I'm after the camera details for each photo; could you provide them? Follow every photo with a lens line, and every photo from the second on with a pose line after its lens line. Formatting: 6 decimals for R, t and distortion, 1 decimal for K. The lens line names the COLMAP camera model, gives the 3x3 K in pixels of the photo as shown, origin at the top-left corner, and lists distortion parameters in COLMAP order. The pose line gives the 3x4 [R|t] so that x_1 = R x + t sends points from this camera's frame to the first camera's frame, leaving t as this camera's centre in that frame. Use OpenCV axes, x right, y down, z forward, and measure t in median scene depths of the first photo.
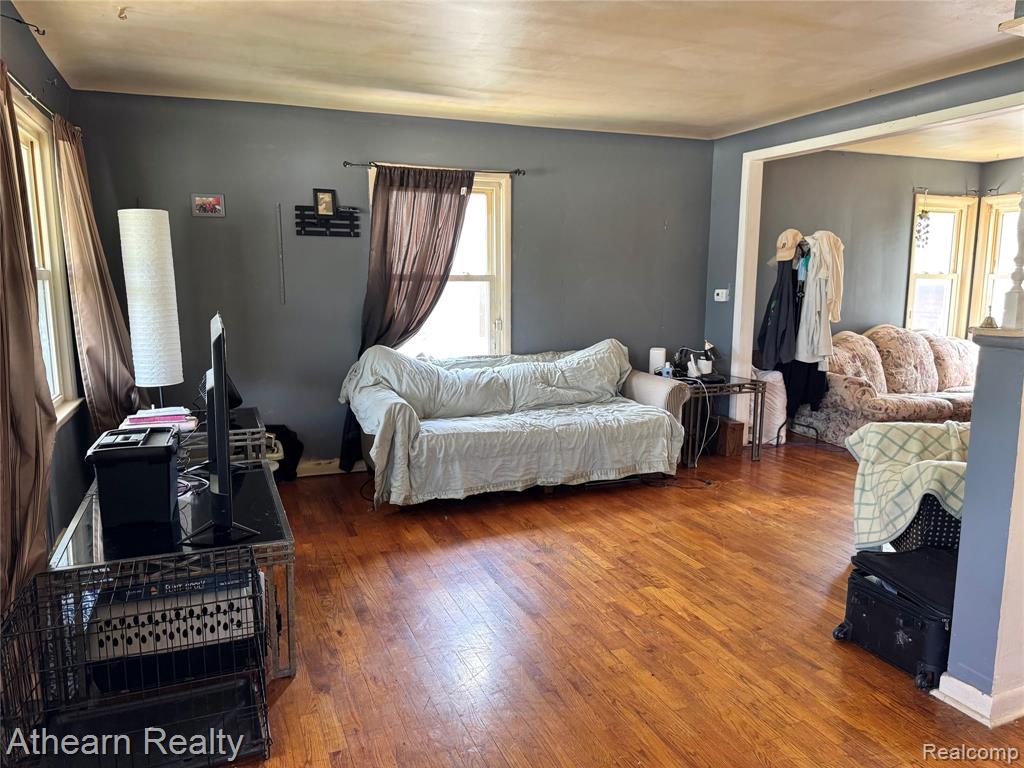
lens RADIAL K [[727.6, 0, 512.0], [0, 727.6, 384.0], [0, 0, 1]] dist [0.000228, 0.000277]
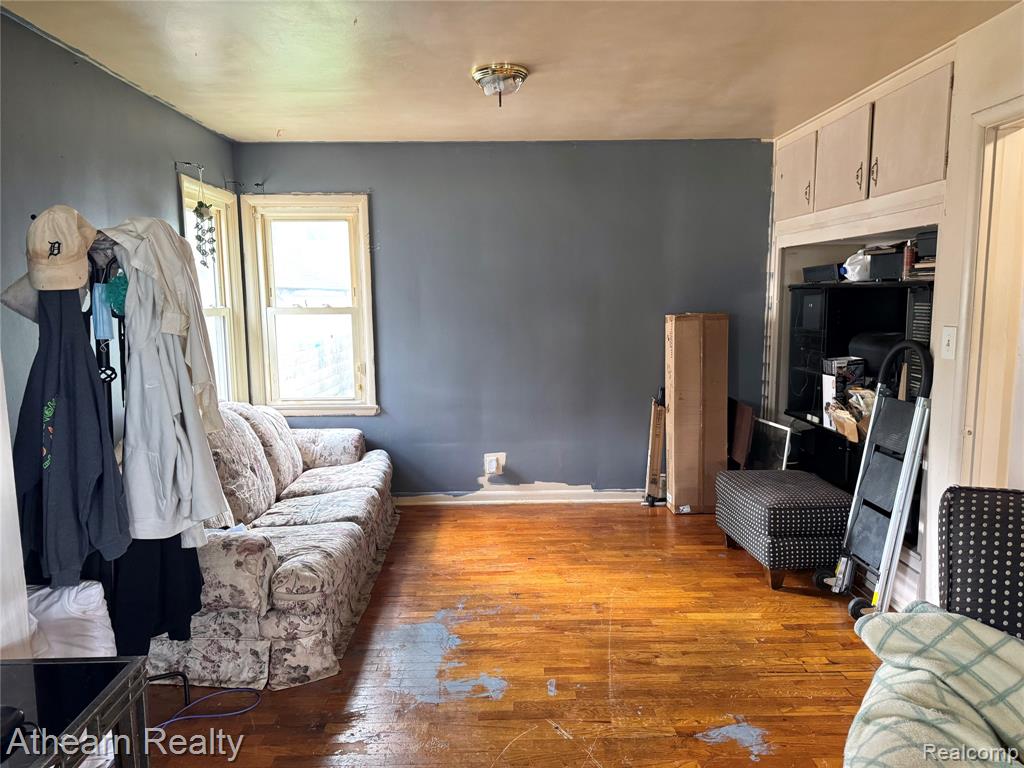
lens RADIAL K [[727.6, 0, 512.0], [0, 727.6, 384.0], [0, 0, 1]] dist [0.000228, 0.000277]
pose [[0.362446, -0.117515, 0.924566, 0.108919], [0.142083, 0.987391, 0.069801, -0.114578], [-0.921111, 0.106065, 0.374573, 0.650062]]
